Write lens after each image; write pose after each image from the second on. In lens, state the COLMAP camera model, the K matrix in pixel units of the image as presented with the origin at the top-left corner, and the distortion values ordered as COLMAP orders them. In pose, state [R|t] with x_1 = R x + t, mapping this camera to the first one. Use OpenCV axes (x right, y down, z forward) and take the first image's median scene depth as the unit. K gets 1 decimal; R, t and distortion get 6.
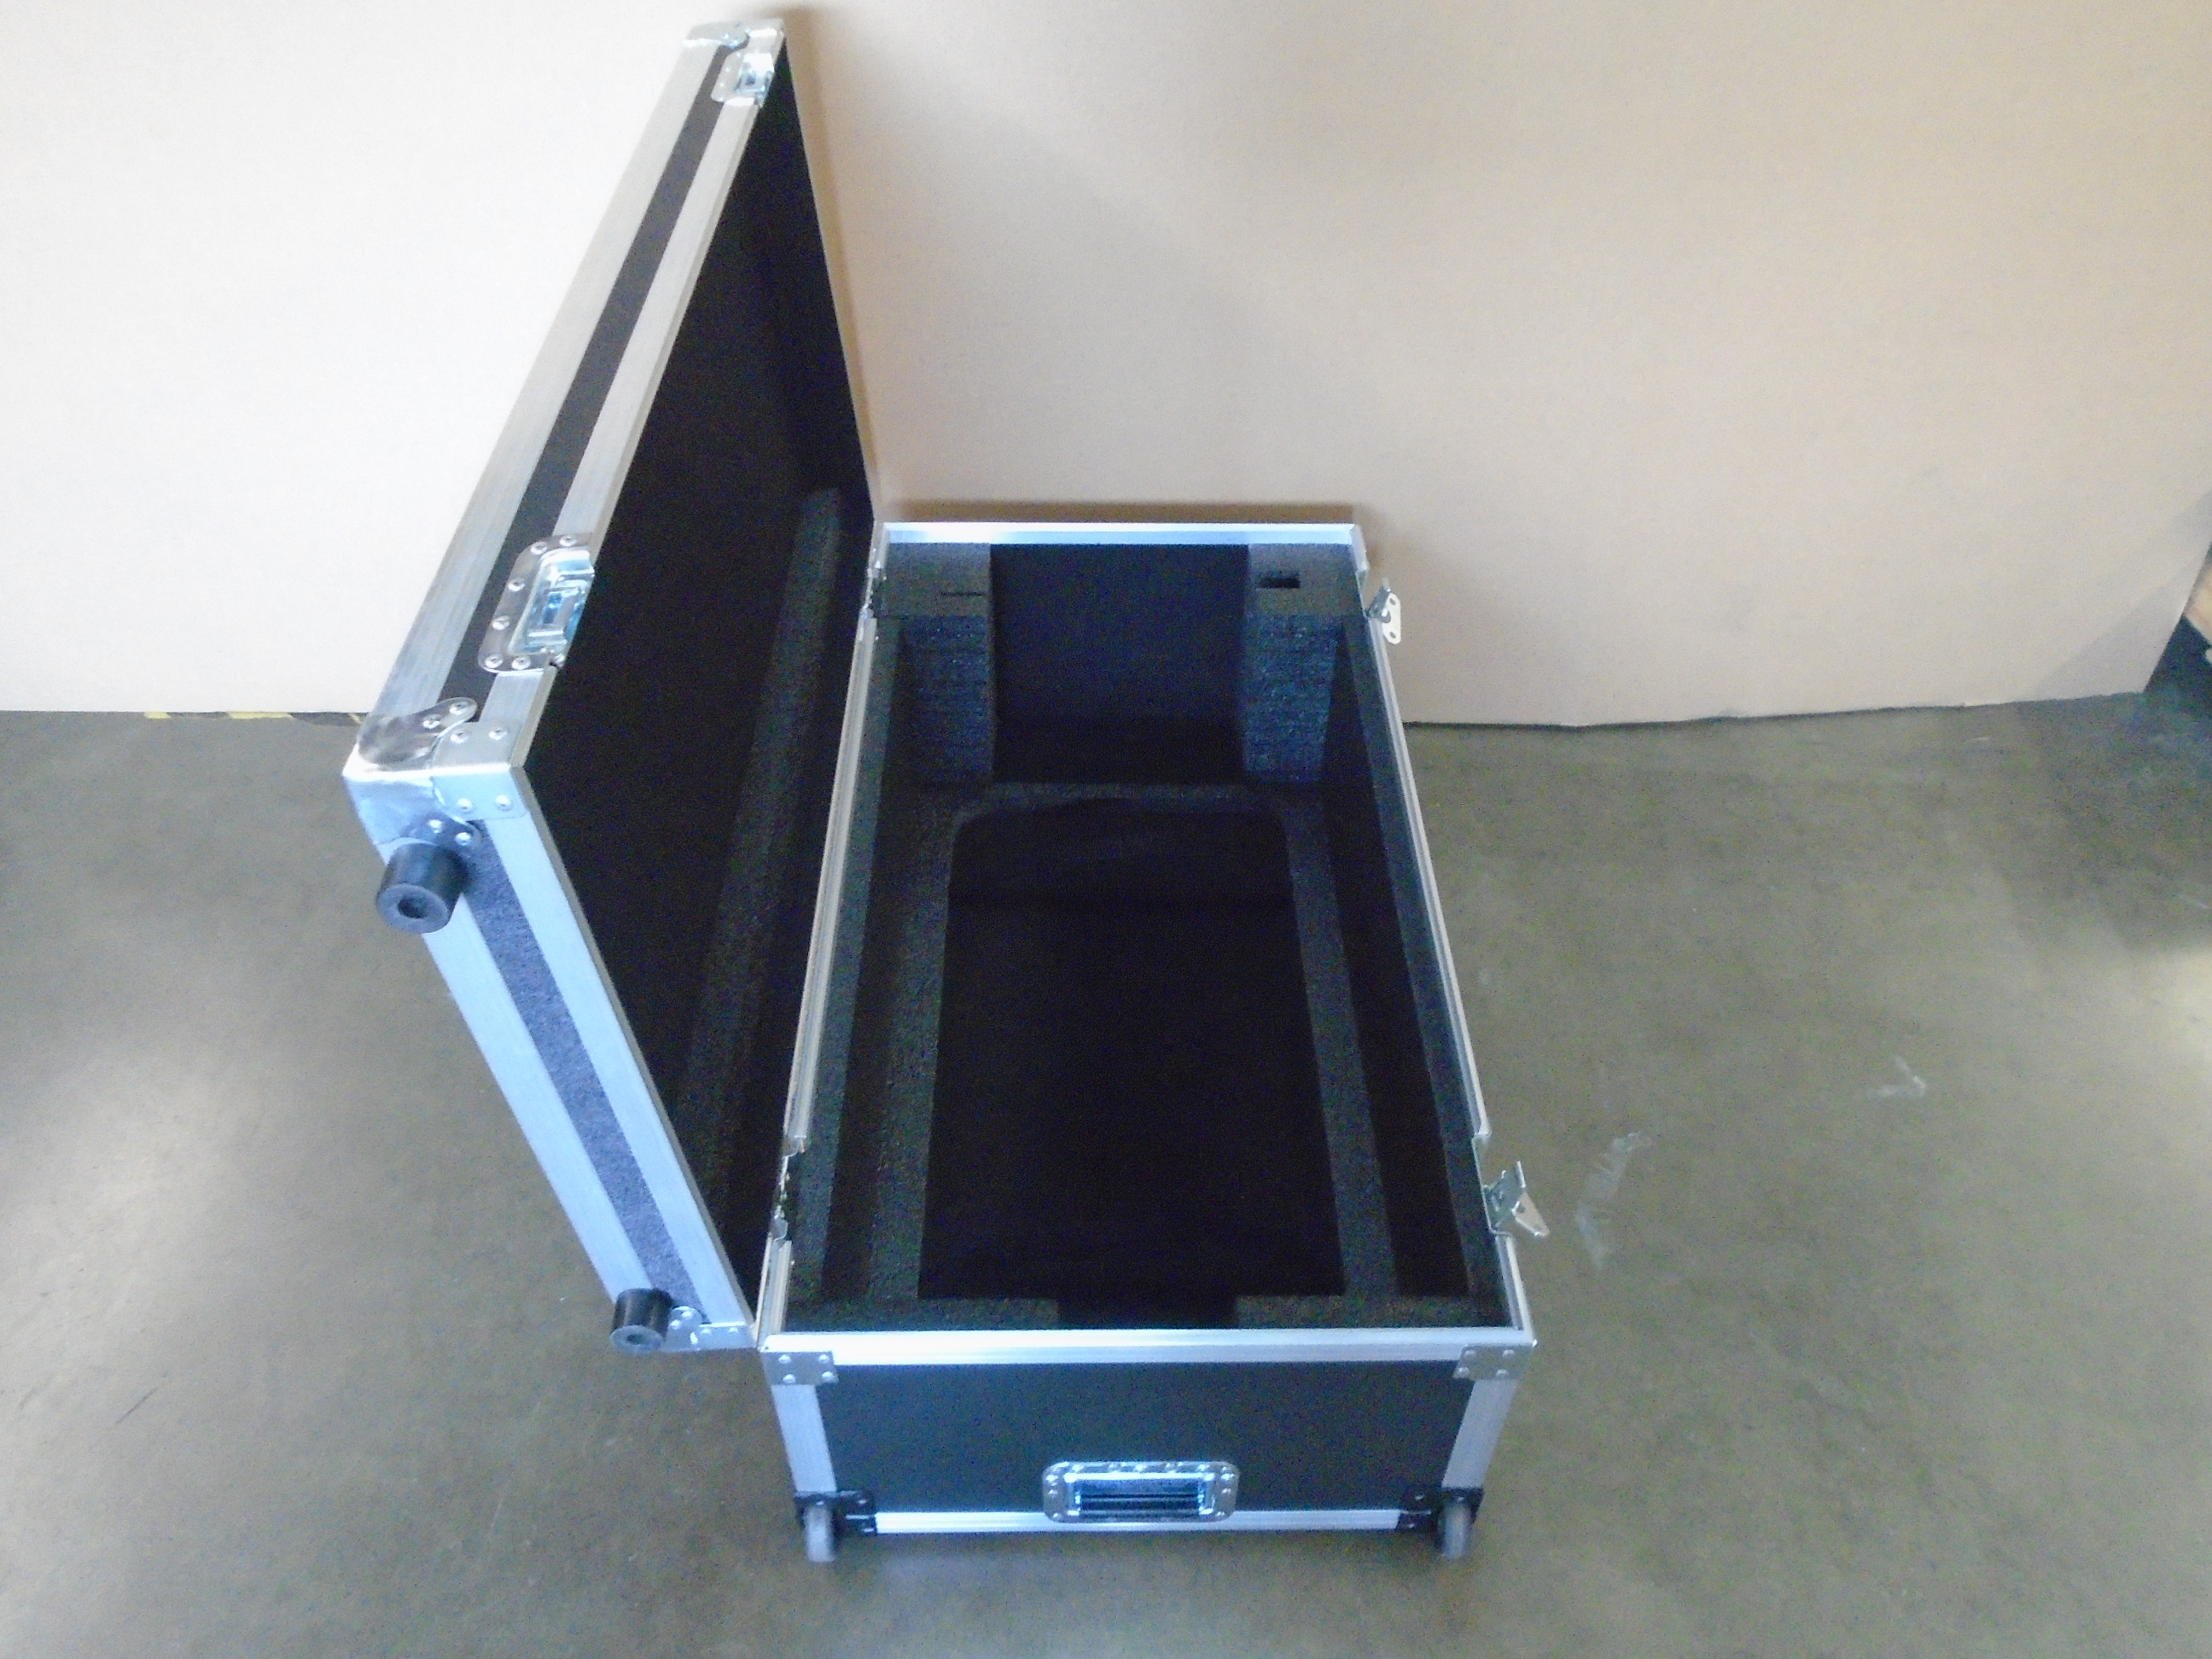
lens RADIAL K [[1715.6, 0, 1092.9], [0, 1715.6, 824.3], [0, 0, 1]] dist [-0.004773, -0.001912]
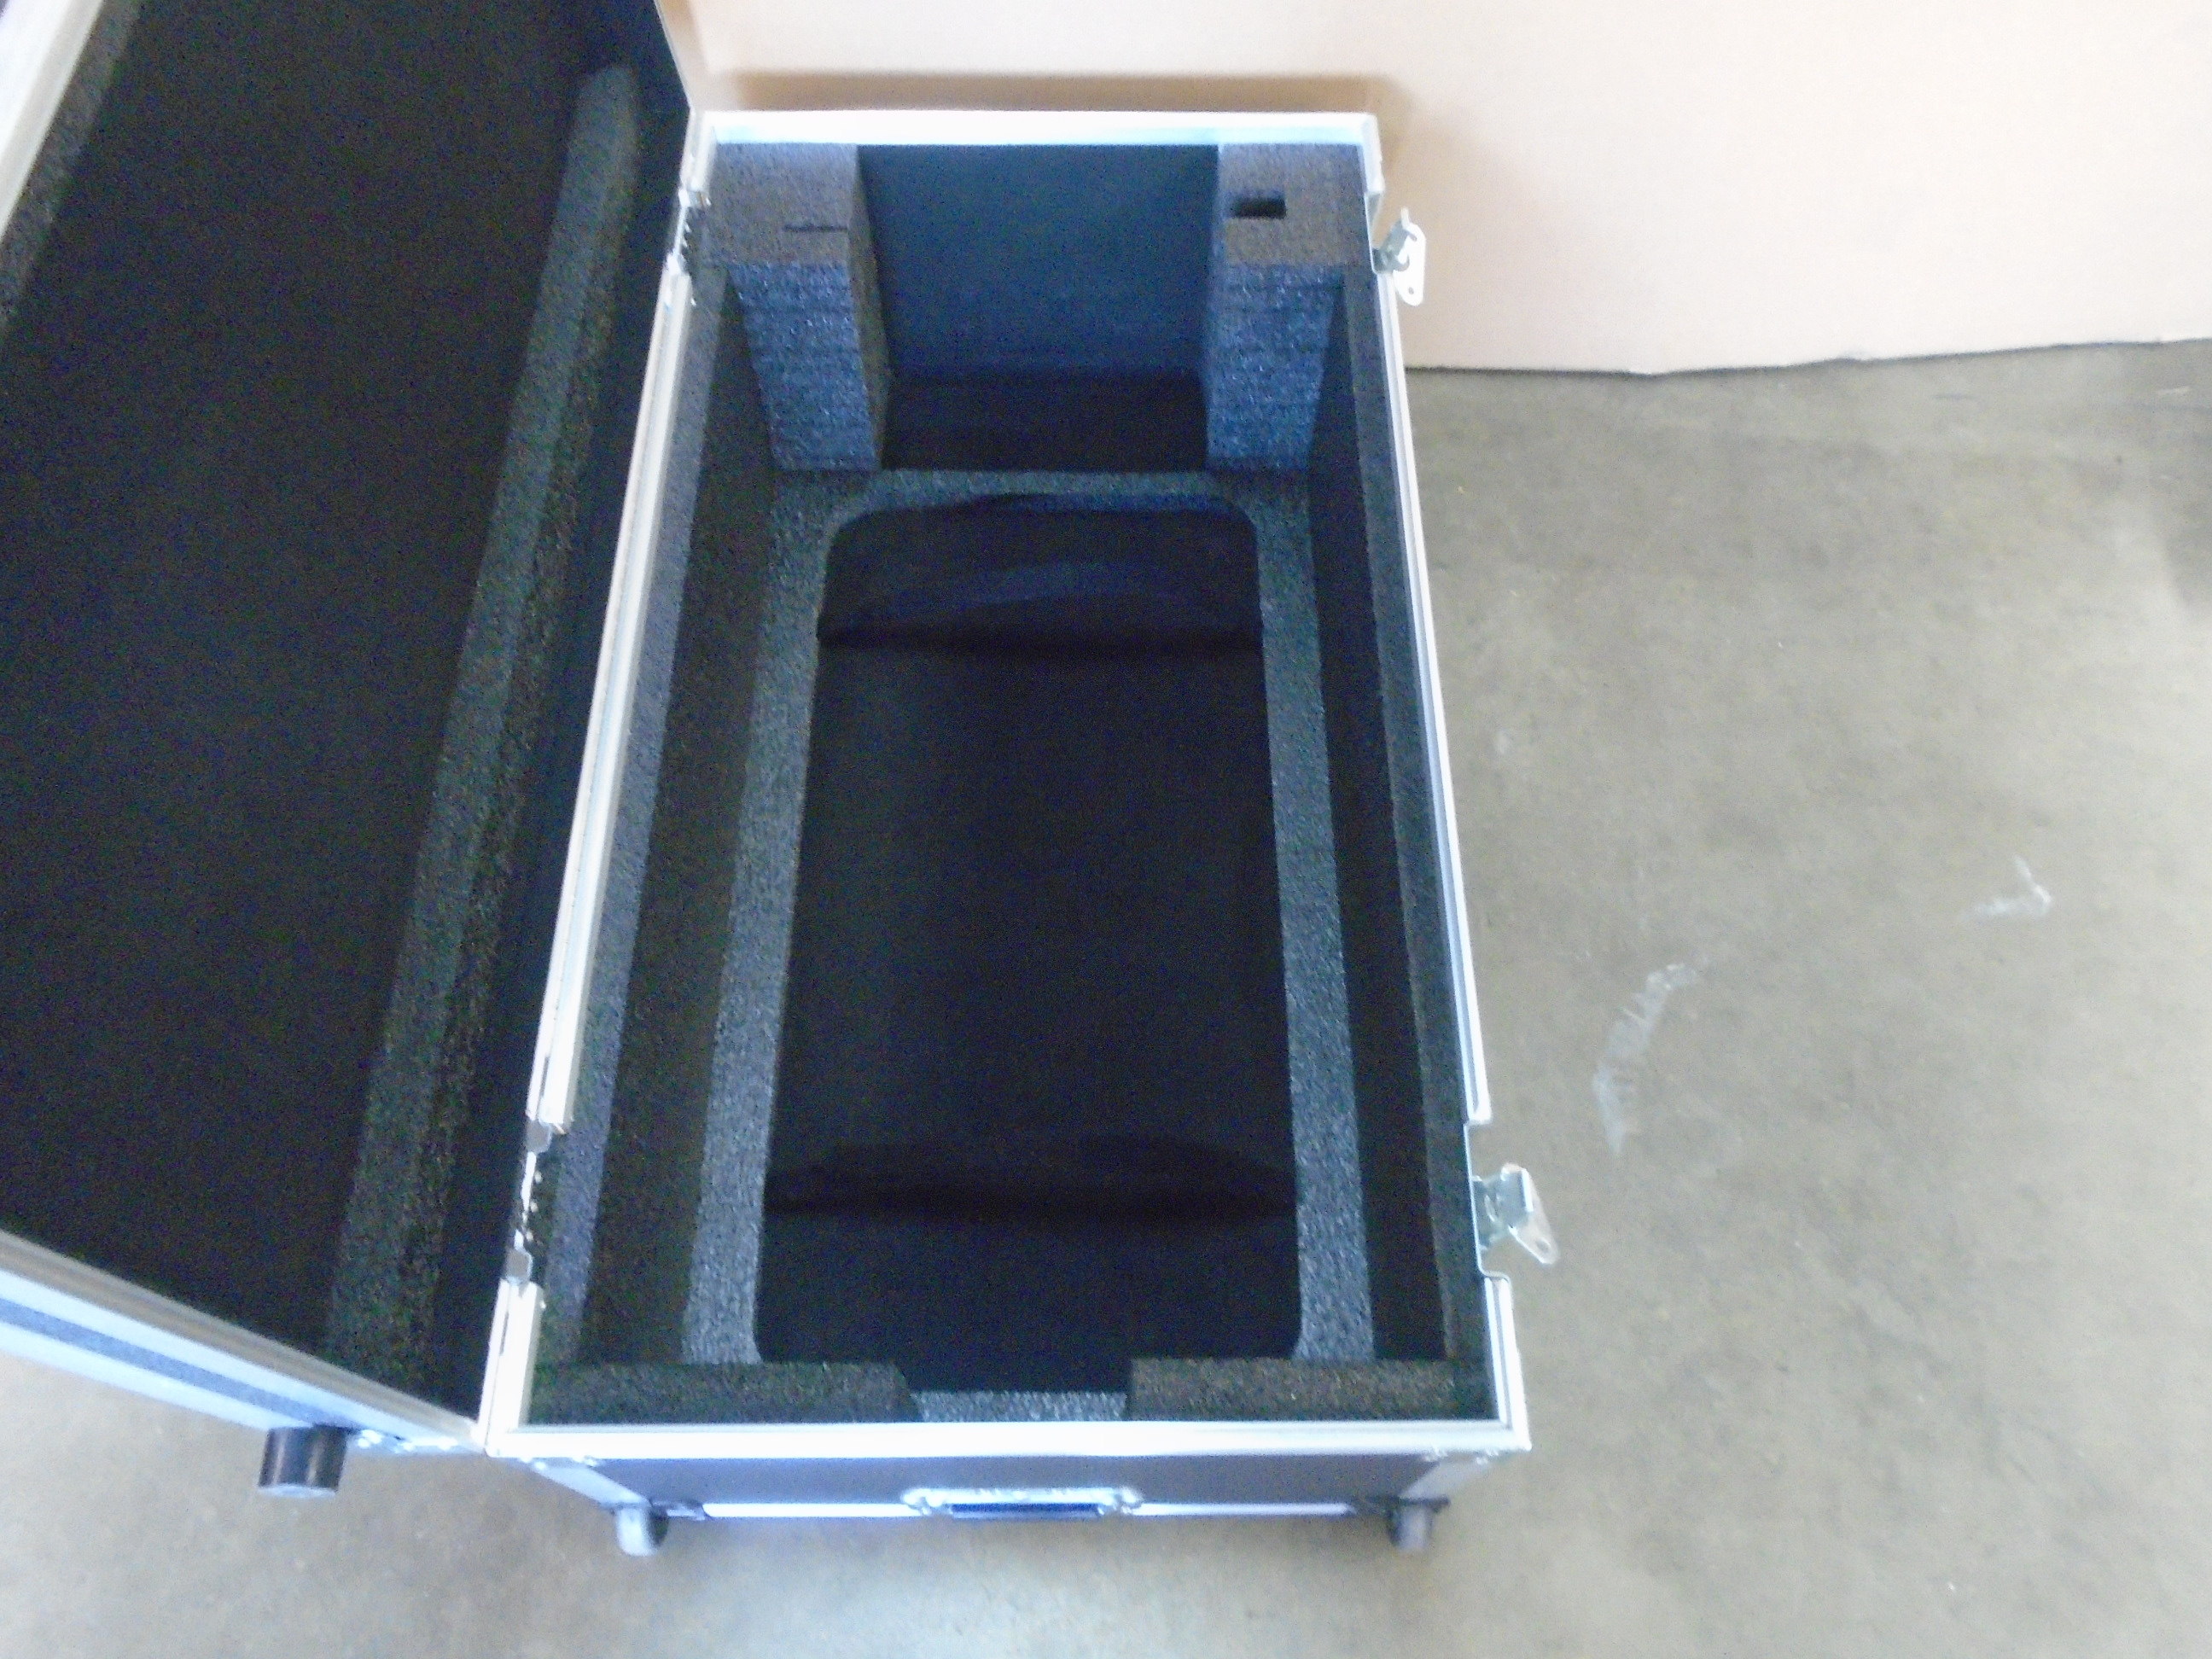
lens RADIAL K [[1715.6, 0, 1097.8], [0, 1715.6, 825.2], [0, 0, 1]] dist [-0.004773, -0.001912]
pose [[0.999968, 0.003573, -0.007165, 0.051151], [-0.001171, 0.950557, 0.310548, -0.125346], [0.007920, -0.310530, 0.950531, 0.254260]]
